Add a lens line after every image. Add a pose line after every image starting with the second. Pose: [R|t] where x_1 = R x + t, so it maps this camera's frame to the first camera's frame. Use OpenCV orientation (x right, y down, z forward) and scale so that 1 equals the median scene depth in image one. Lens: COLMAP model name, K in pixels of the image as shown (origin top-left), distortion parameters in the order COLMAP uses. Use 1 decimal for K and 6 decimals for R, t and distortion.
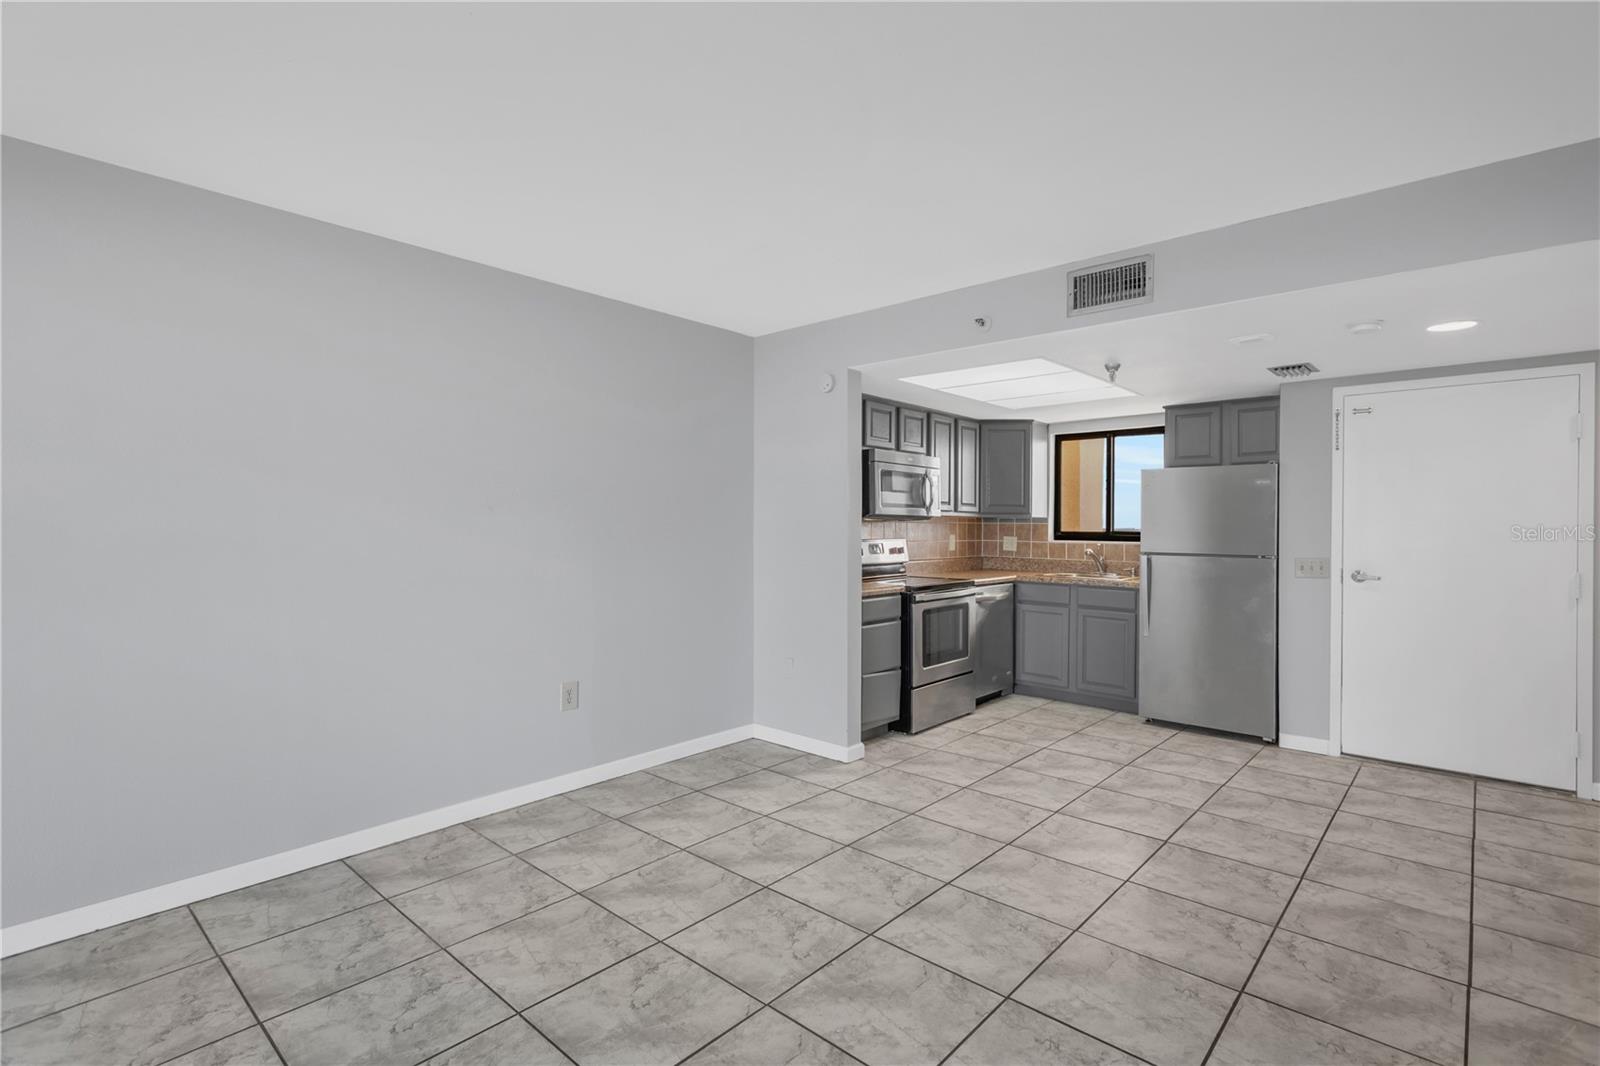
lens RADIAL K [[755.7, 0, 811.7], [0, 755.7, 531.3], [0, 0, 1]] dist [0.016651, -0.005593]
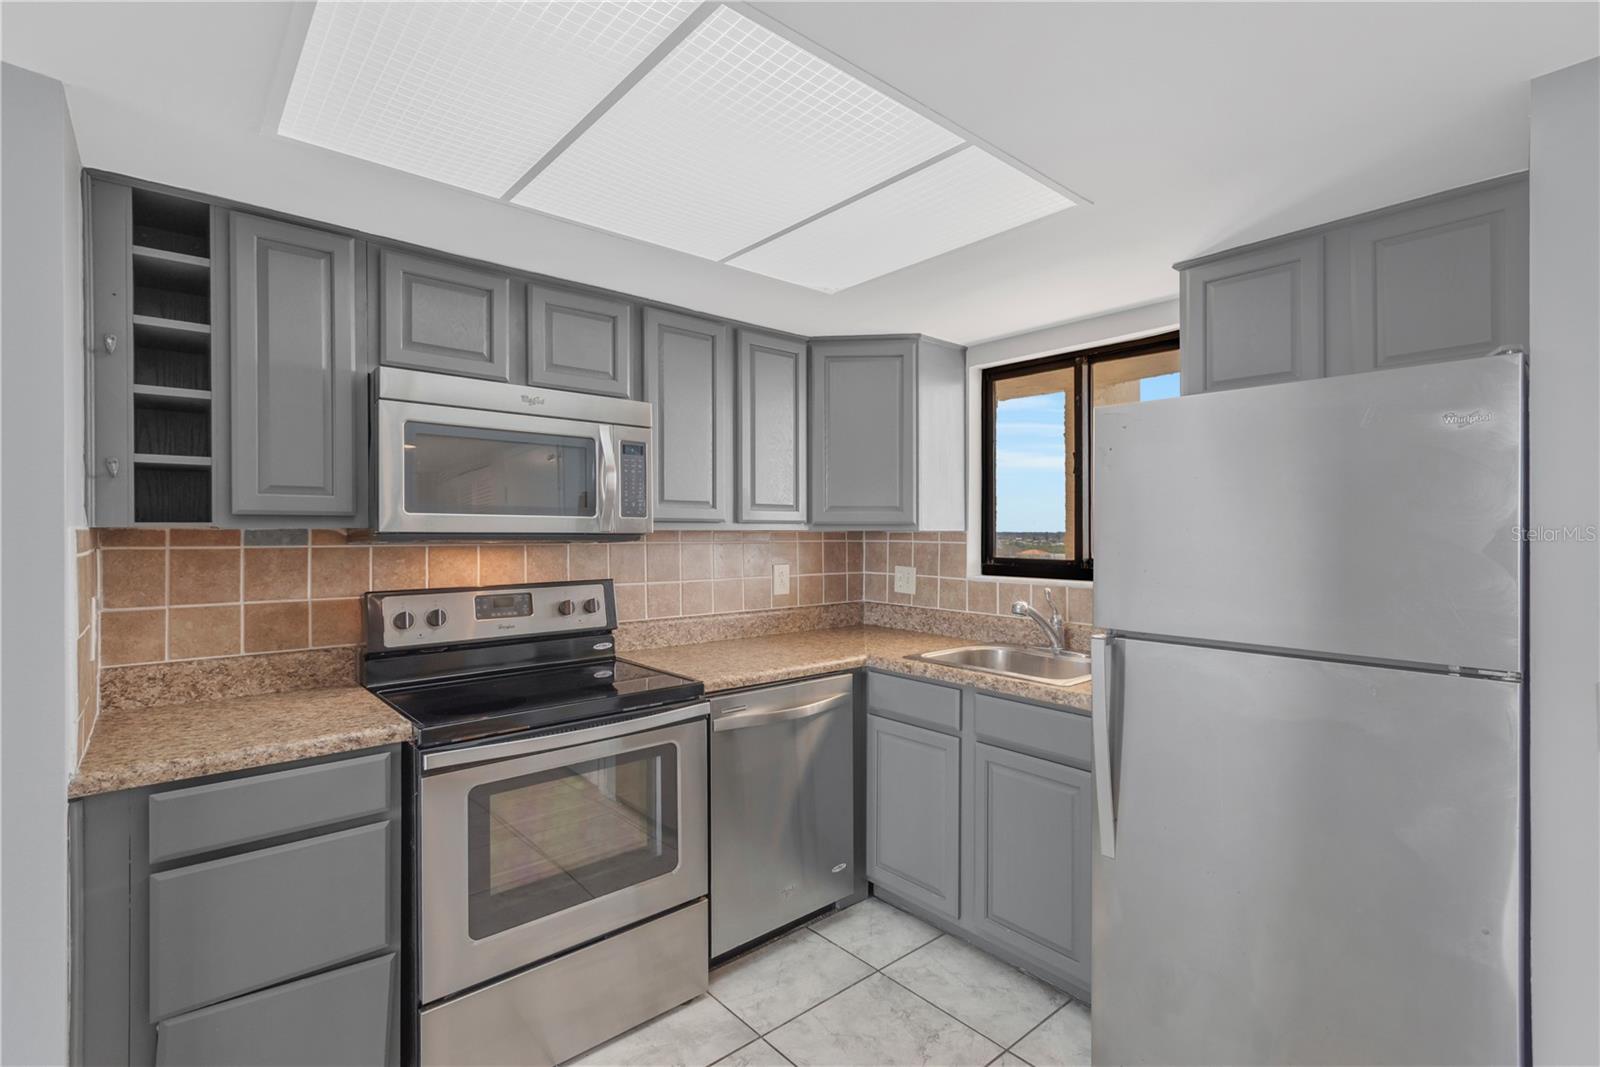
lens RADIAL K [[755.7, 0, 806.4], [0, 755.7, 531.7], [0, 0, 1]] dist [0.016651, -0.005593]
pose [[0.991734, -0.005504, -0.128189, 0.378942], [0.004815, 0.999972, -0.005682, -0.021404], [0.128217, 0.005018, 0.991733, 0.676119]]
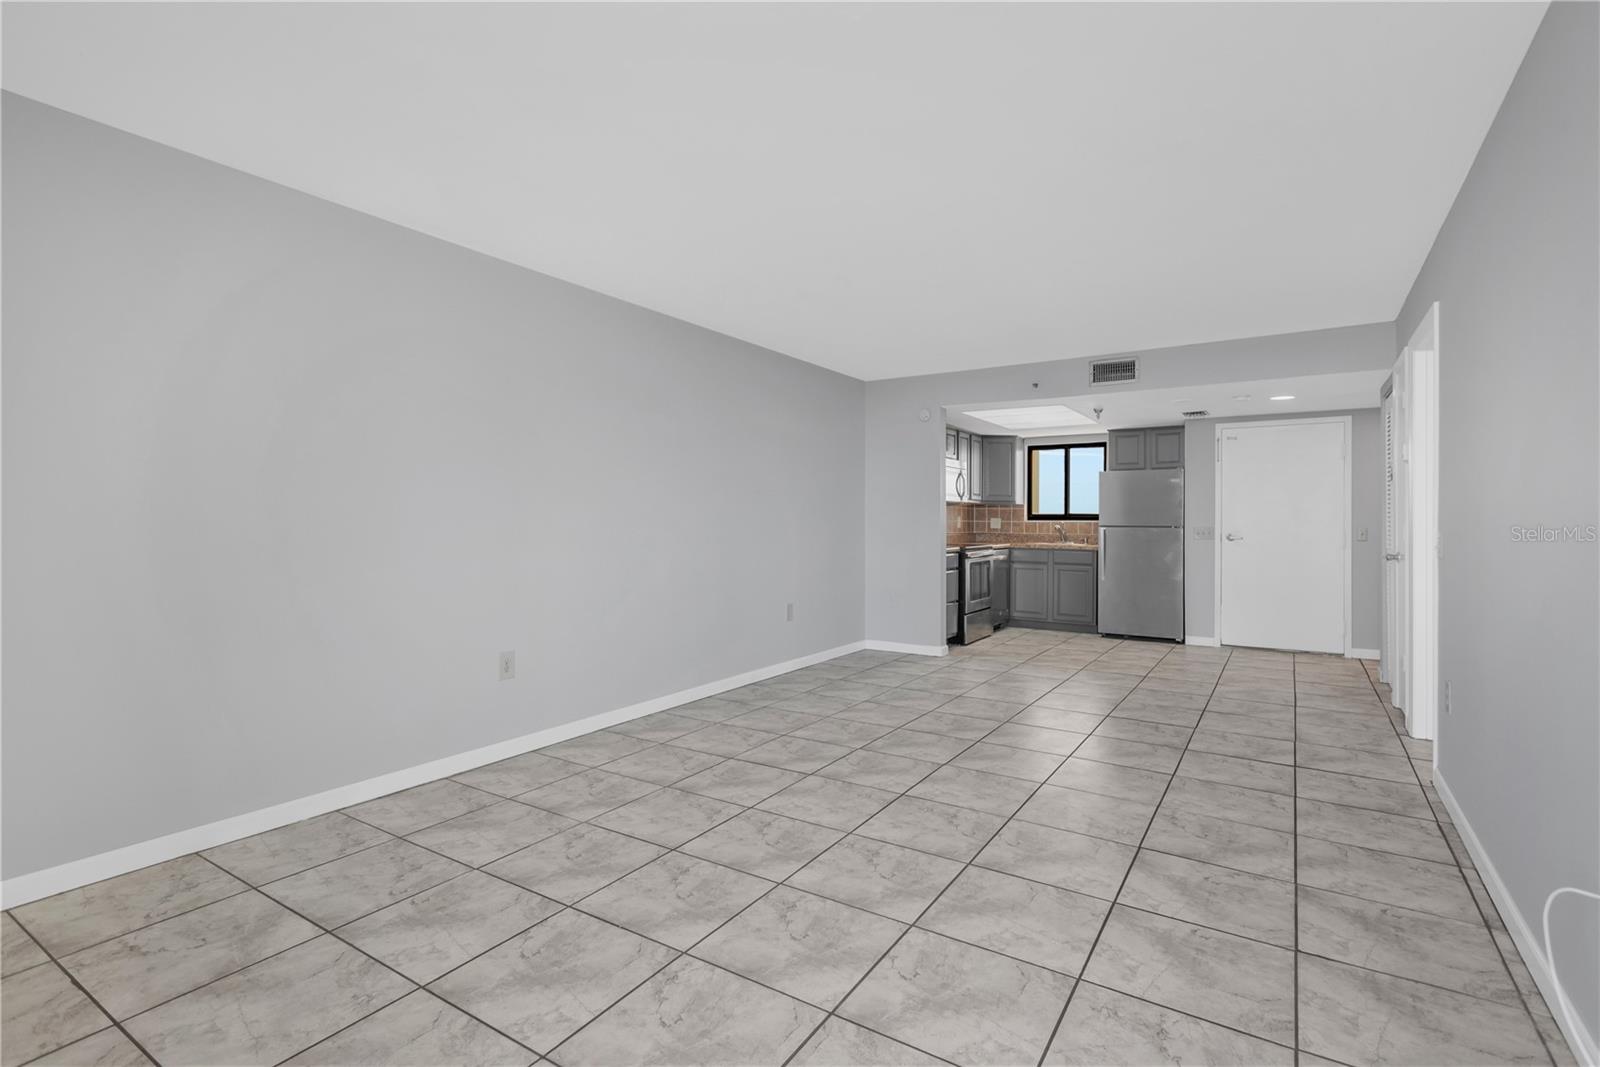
lens RADIAL K [[755.7, 0, 811.3], [0, 755.7, 522.8], [0, 0, 1]] dist [0.016651, -0.005593]
pose [[0.987262, -0.002339, 0.159084, -0.428659], [0.003120, 0.999984, -0.004664, 0.030551], [-0.159070, 0.005101, 0.987254, -0.469045]]
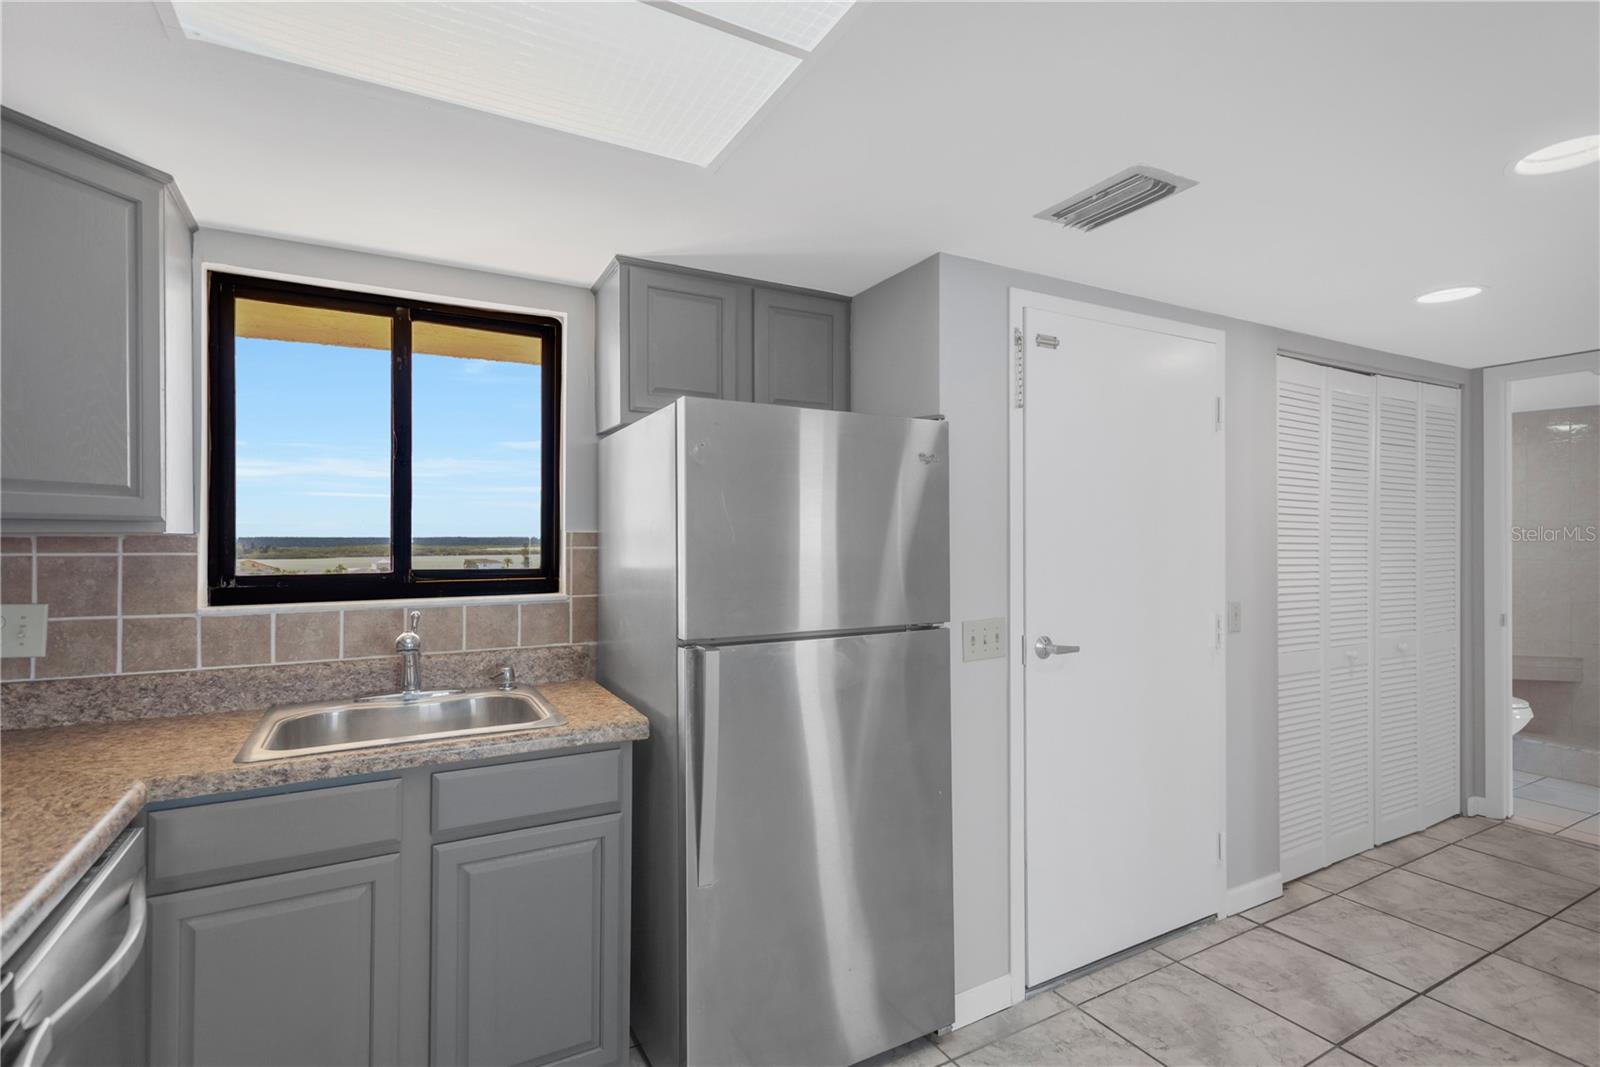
lens RADIAL K [[755.7, 0, 800.8], [0, 755.7, 526.5], [0, 0, 1]] dist [0.016651, -0.005593]
pose [[0.336291, 0.001430, 0.941757, 0.146784], [0.010870, 0.999926, -0.005399, -0.023853], [-0.941695, 0.012053, 0.336251, 0.932598]]
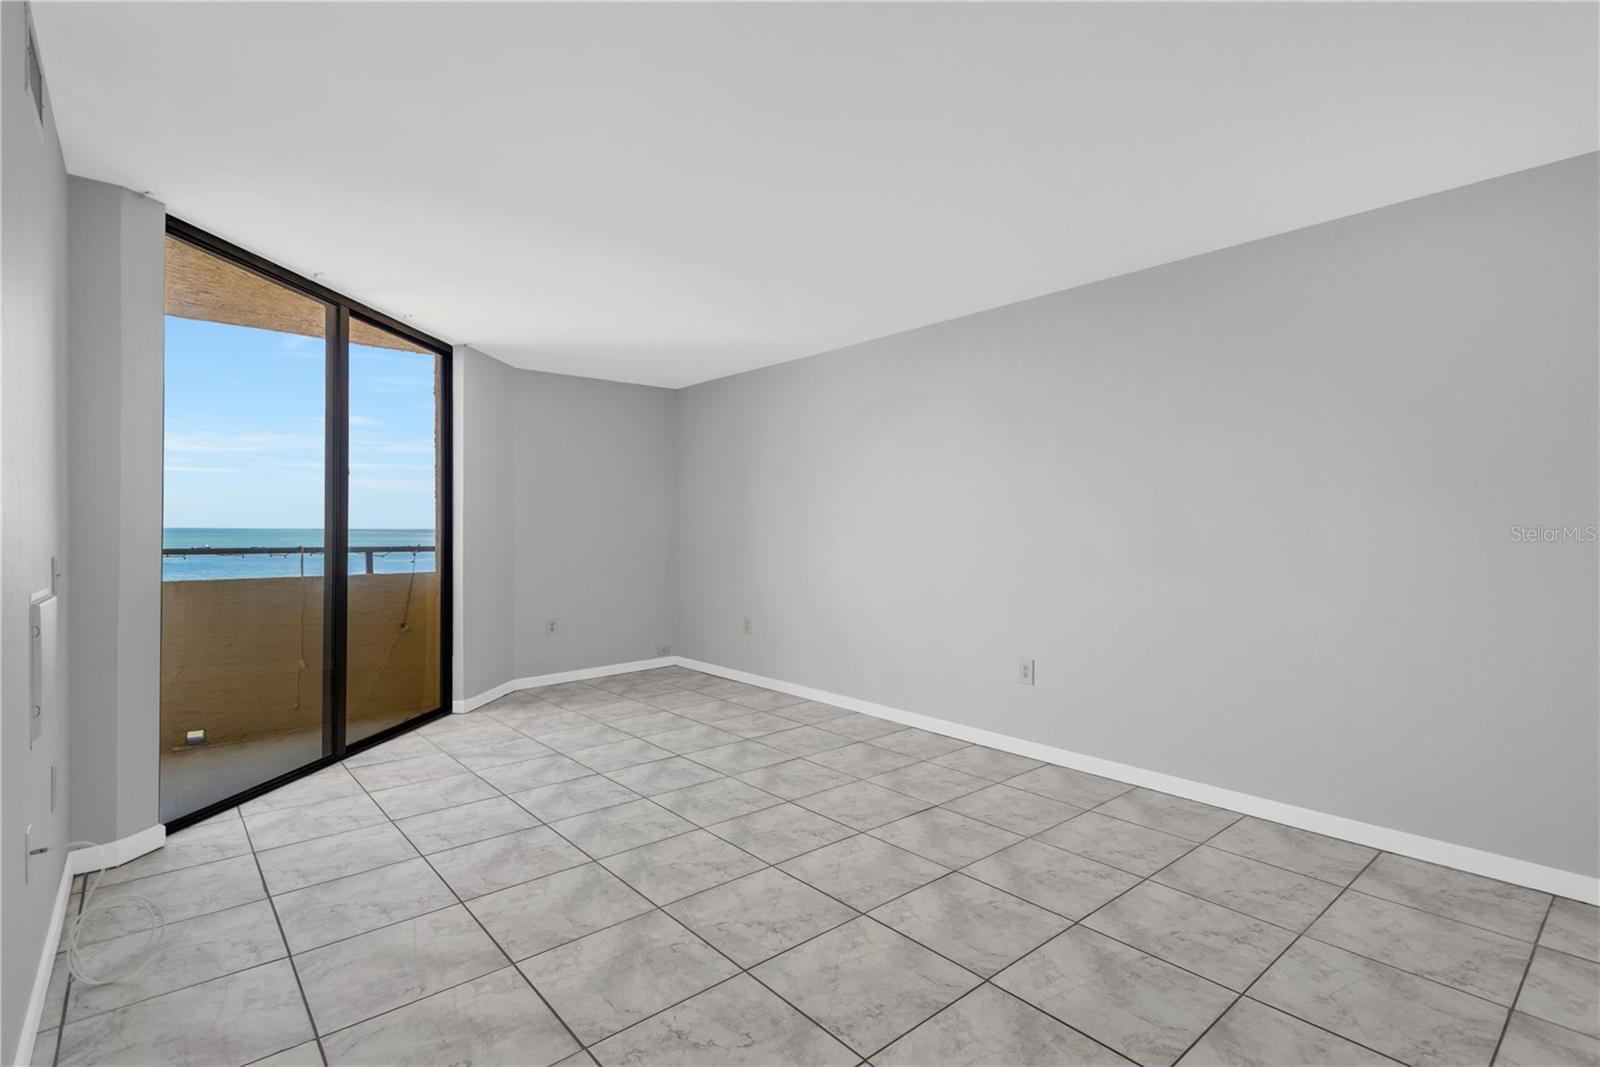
lens RADIAL K [[755.7, 0, 792.5], [0, 755.7, 520.8], [0, 0, 1]] dist [0.016651, -0.005593]
pose [[-0.140033, -0.014908, -0.990035, 0.306483], [-0.010978, 0.999849, -0.013503, 0.017268], [0.990086, 0.008978, -0.140176, 0.248166]]
